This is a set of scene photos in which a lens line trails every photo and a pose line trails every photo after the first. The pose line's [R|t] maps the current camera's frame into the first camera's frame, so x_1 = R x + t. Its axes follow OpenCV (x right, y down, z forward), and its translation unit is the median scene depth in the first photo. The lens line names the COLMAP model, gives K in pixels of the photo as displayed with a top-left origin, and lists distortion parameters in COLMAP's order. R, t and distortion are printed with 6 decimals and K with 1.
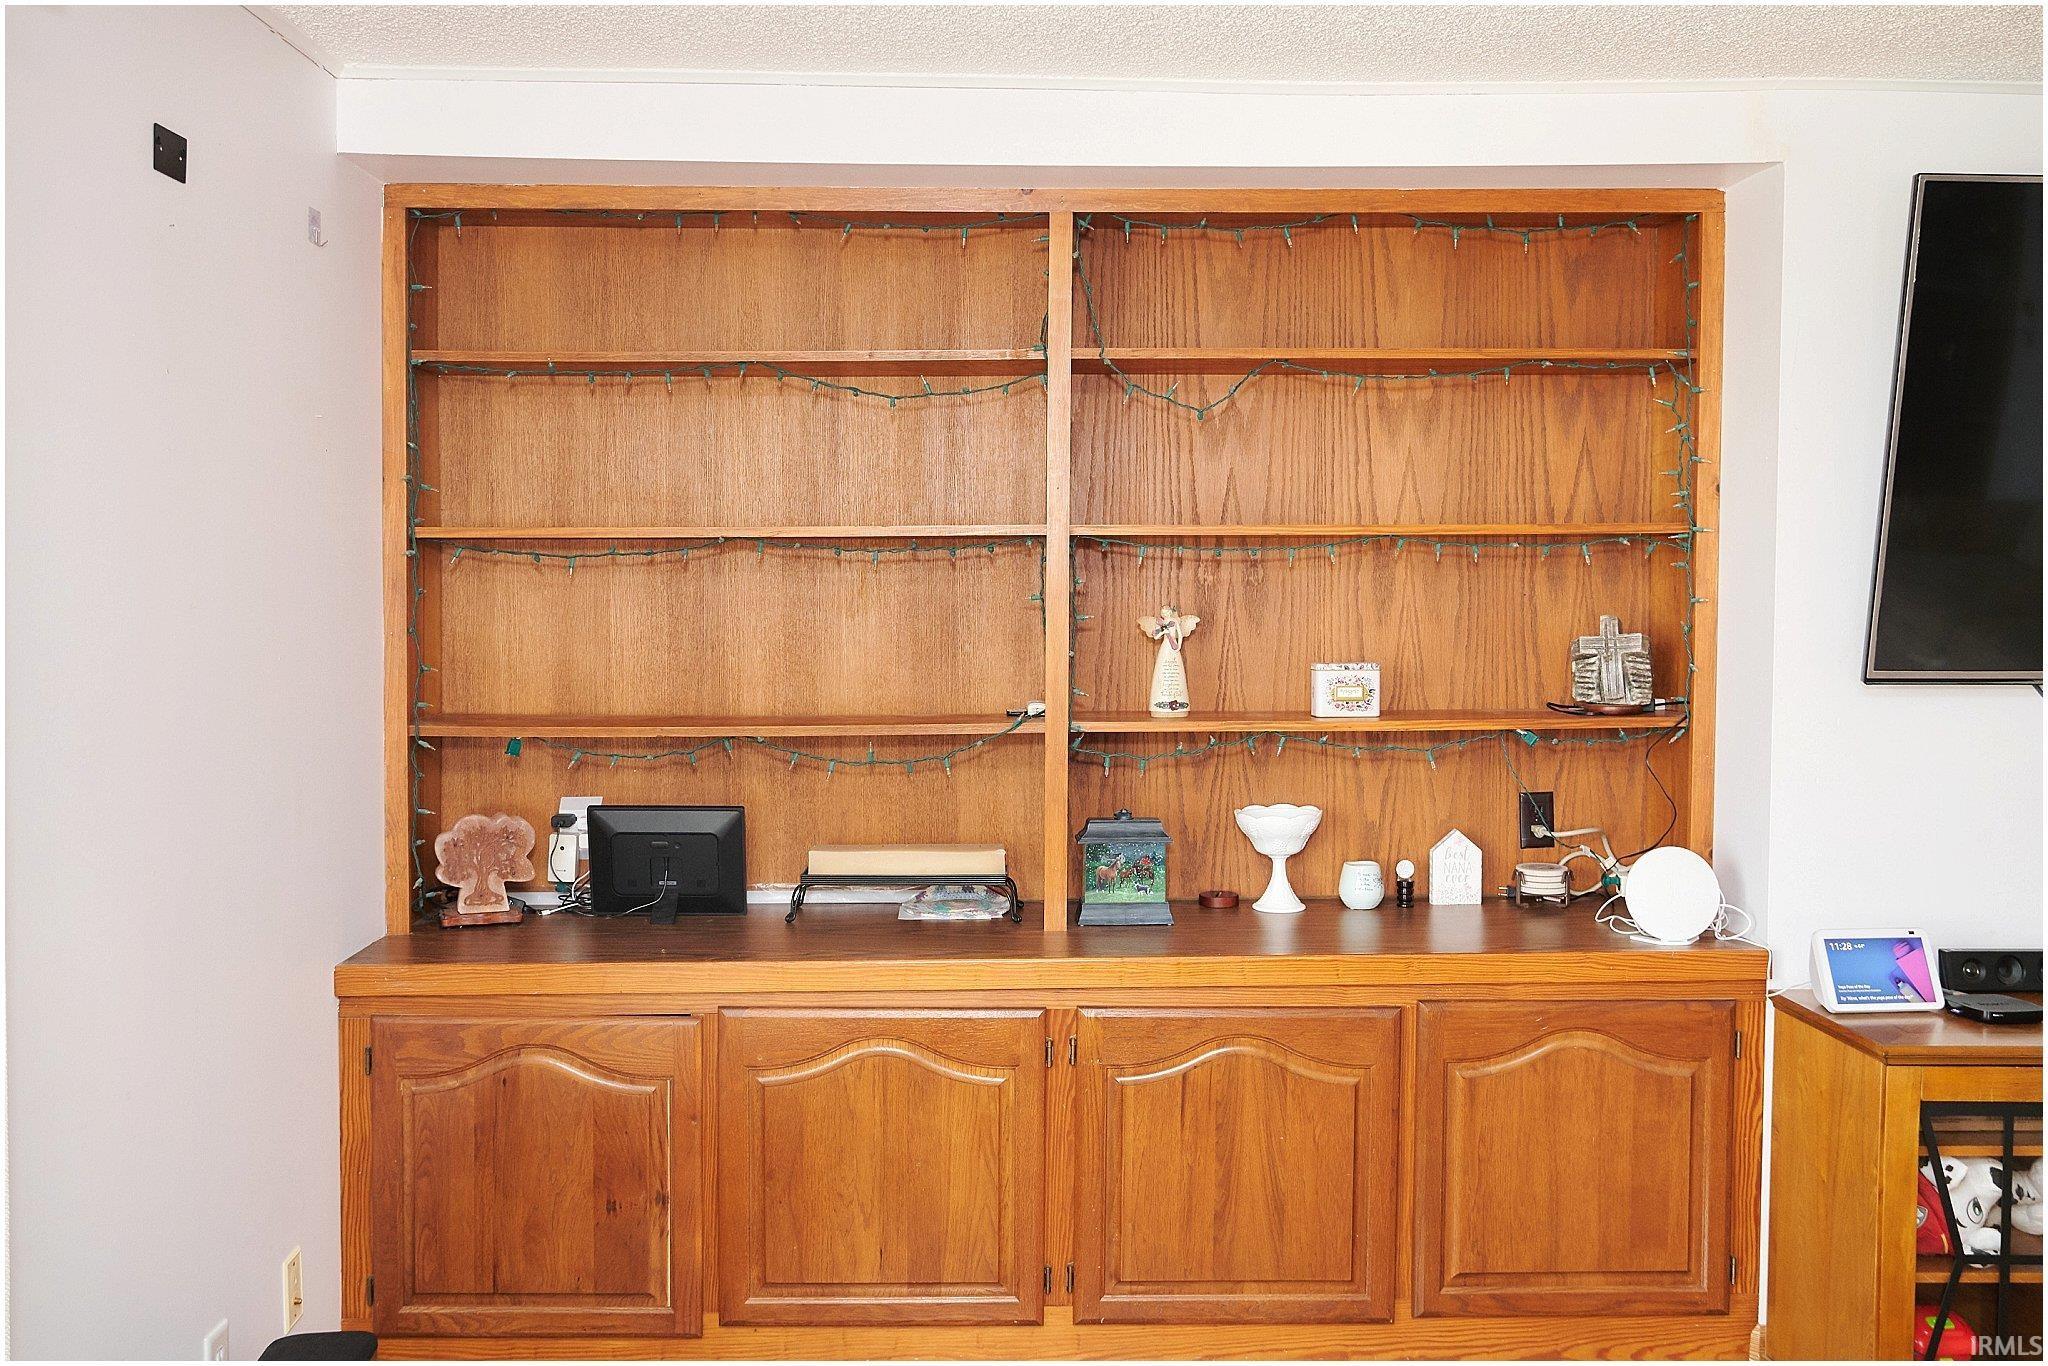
lens RADIAL K [[1879.8, 0, 1052.3], [0, 1879.8, 641.3], [0, 0, 1]] dist [-0.054555, 0.091966]
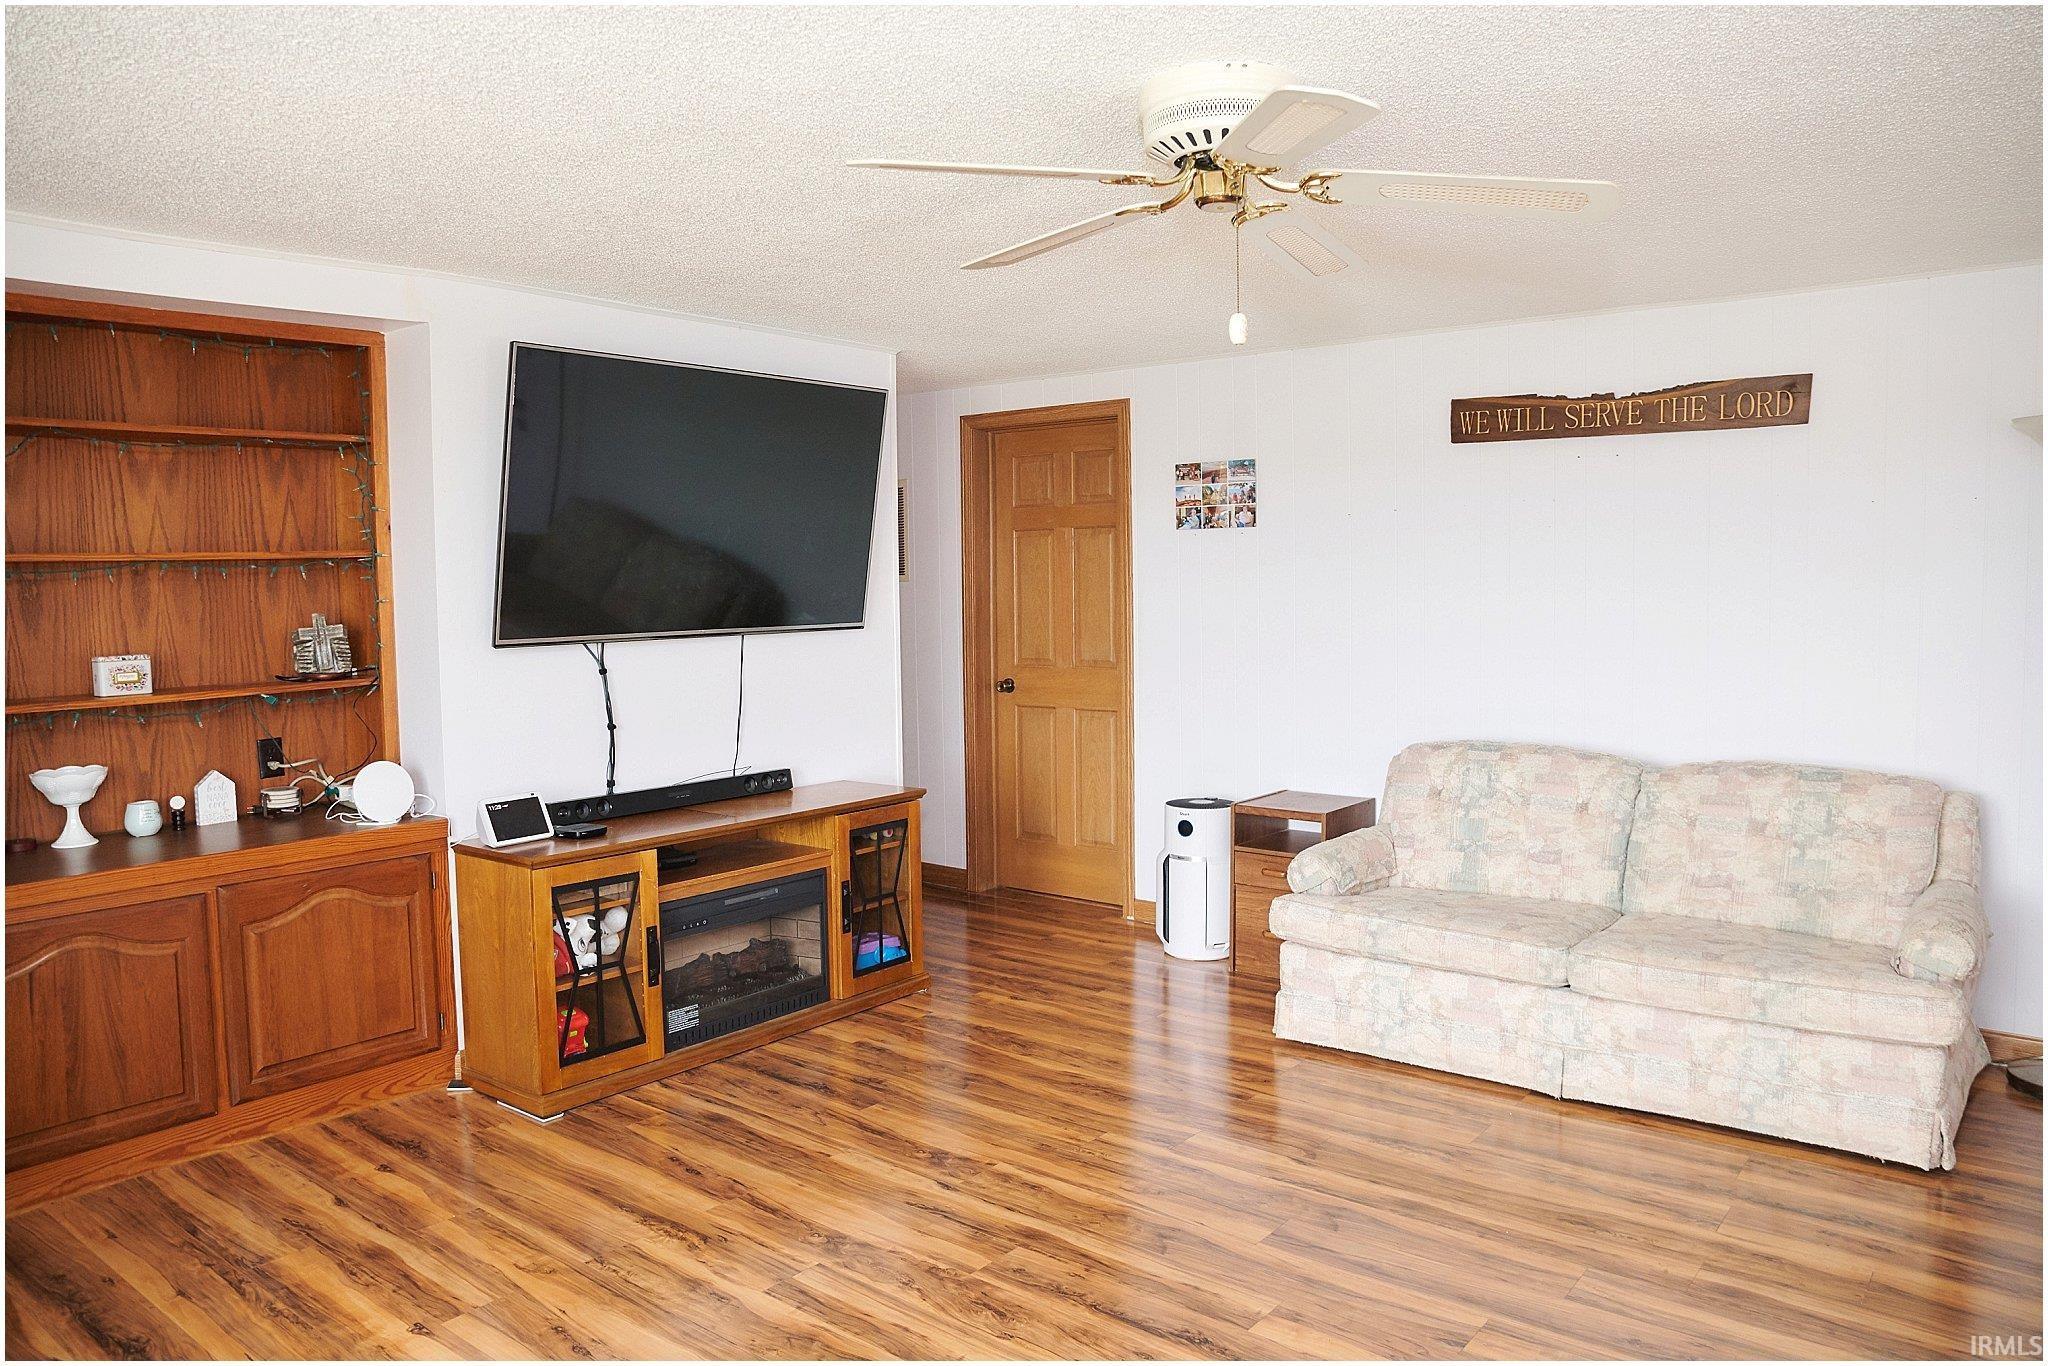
lens RADIAL K [[1396.1, 0, 1030.8], [0, 1396.1, 674.3], [0, 0, 1]] dist [-0.102186, 0.074739]
pose [[0.652742, -0.066185, 0.754683, -0.154853], [0.045442, 0.997803, 0.048203, 0.008041], [-0.756216, 0.002831, 0.654316, -0.133283]]
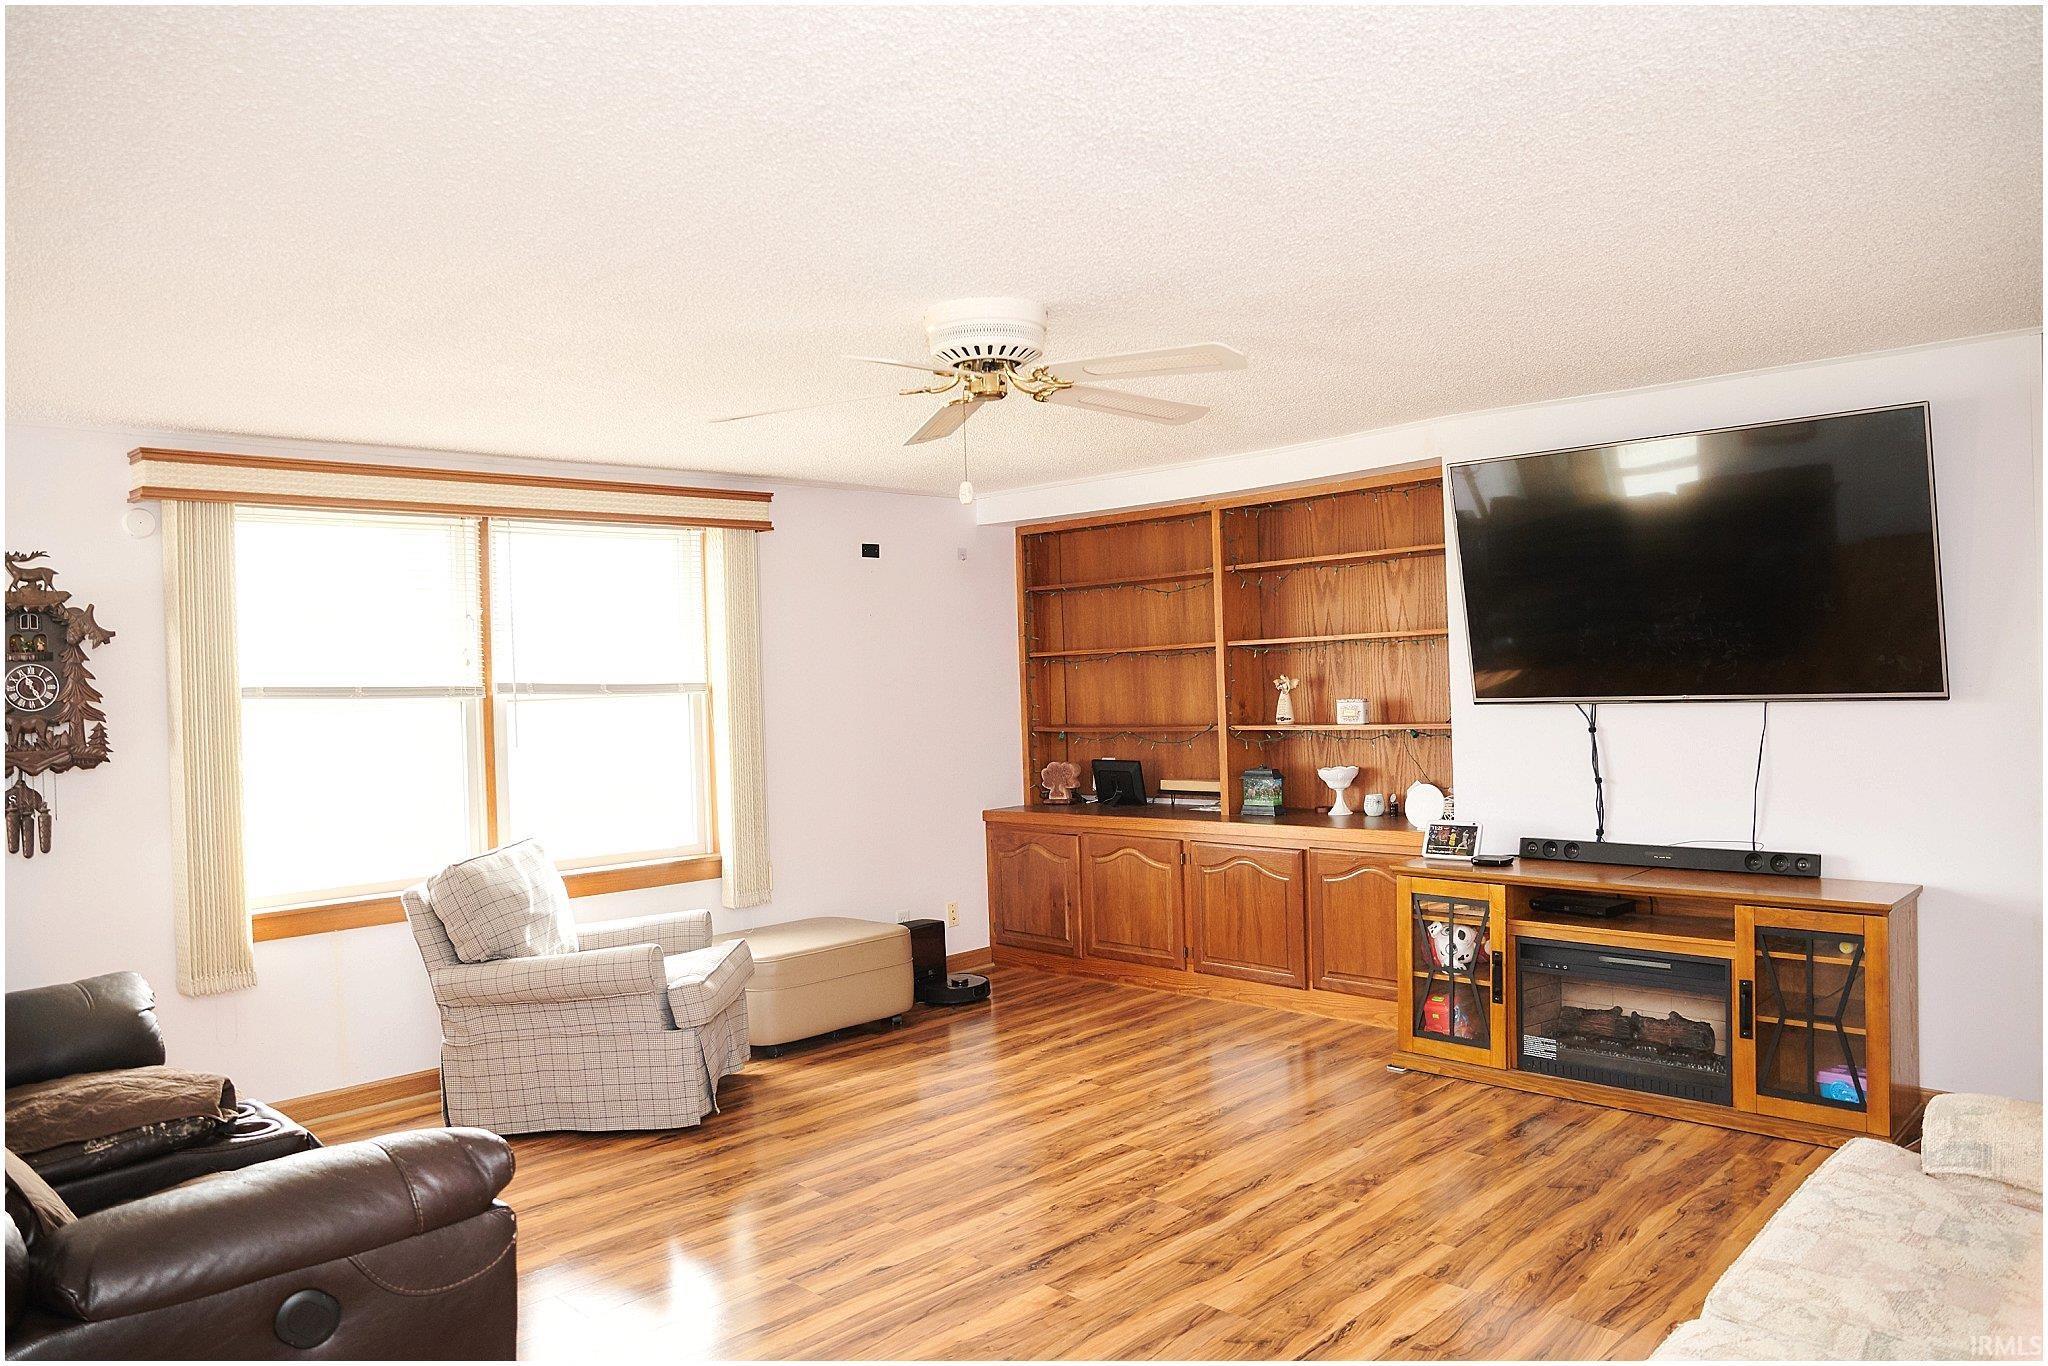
lens RADIAL K [[1396.1, 0, 1030.8], [0, 1396.1, 674.3], [0, 0, 1]] dist [-0.102186, 0.074739]
pose [[0.689581, -0.027090, -0.723702, 1.070329], [0.009565, 0.999554, -0.028302, 0.025323], [0.724146, 0.012594, 0.689532, -0.364332]]
